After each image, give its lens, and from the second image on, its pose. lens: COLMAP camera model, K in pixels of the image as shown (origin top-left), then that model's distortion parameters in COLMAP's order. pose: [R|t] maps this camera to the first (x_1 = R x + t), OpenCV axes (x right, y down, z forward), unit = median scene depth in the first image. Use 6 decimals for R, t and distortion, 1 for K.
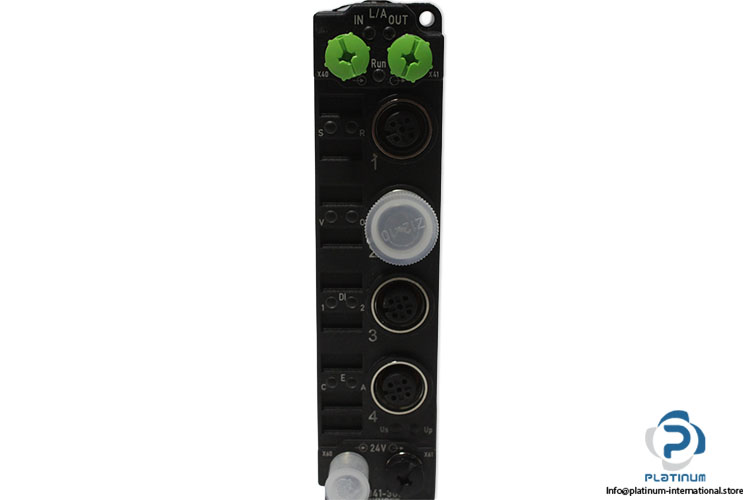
lens RADIAL K [[1064.5, 0, 370.0], [0, 1064.5, 249.3], [0, 0, 1]] dist [0.009285, 0.000000]
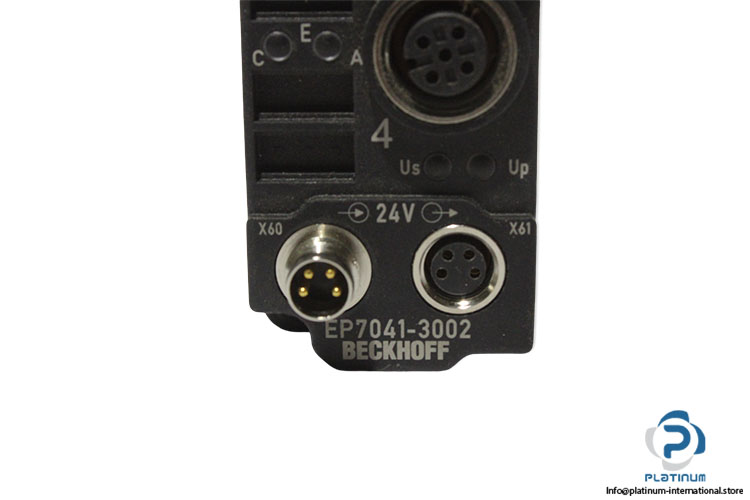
lens RADIAL K [[1557.2, 0, 371.4], [0, 1557.2, 251.8], [0, 0, 1]] dist [-0.075896, 0.000000]
pose [[0.999500, -0.005999, -0.031043, 0.016958], [0.007009, 0.999447, 0.032513, 0.181992], [0.030831, -0.032714, 0.998989, 0.406825]]
